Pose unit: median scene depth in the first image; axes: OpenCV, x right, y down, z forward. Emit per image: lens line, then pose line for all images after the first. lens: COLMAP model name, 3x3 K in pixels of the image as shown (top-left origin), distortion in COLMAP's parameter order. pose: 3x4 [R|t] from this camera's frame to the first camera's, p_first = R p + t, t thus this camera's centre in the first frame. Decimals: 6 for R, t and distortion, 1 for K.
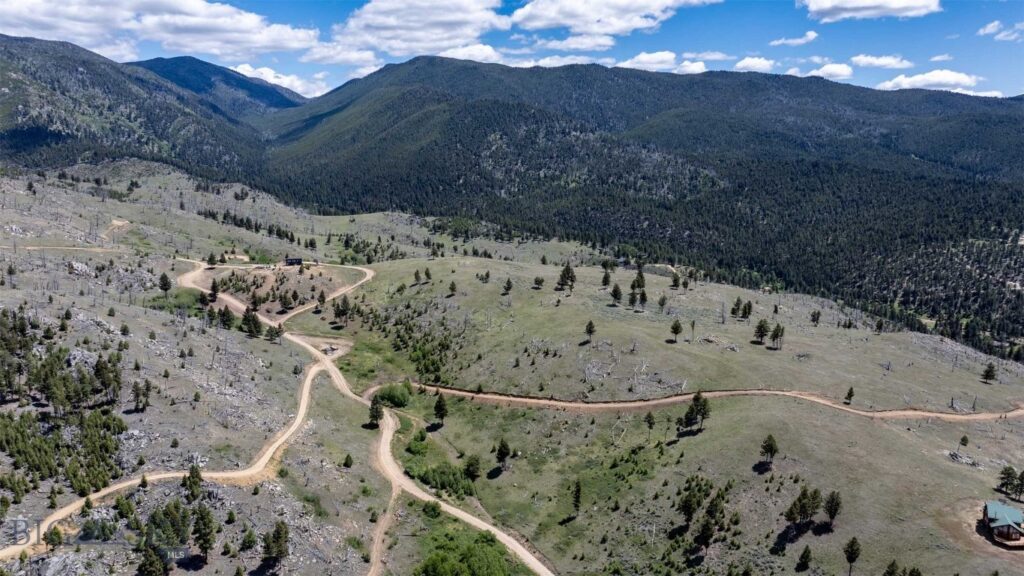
lens RADIAL K [[717.5, 0, 517.0], [0, 717.5, 301.1], [0, 0, 1]] dist [-0.011225, -0.002185]
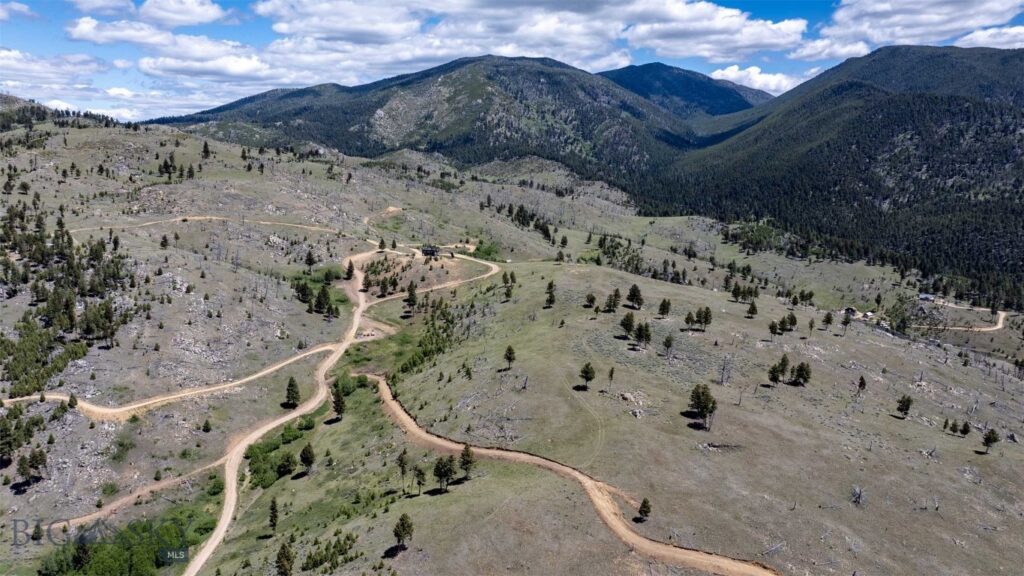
lens RADIAL K [[726.3, 0, 518.7], [0, 726.3, 290.7], [0, 0, 1]] dist [-0.043241, 0.055975]
pose [[0.788735, 0.121710, -0.602564, 0.203079], [-0.132276, 0.990845, 0.026993, -0.020311], [0.600333, 0.058415, 0.797614, 0.097858]]
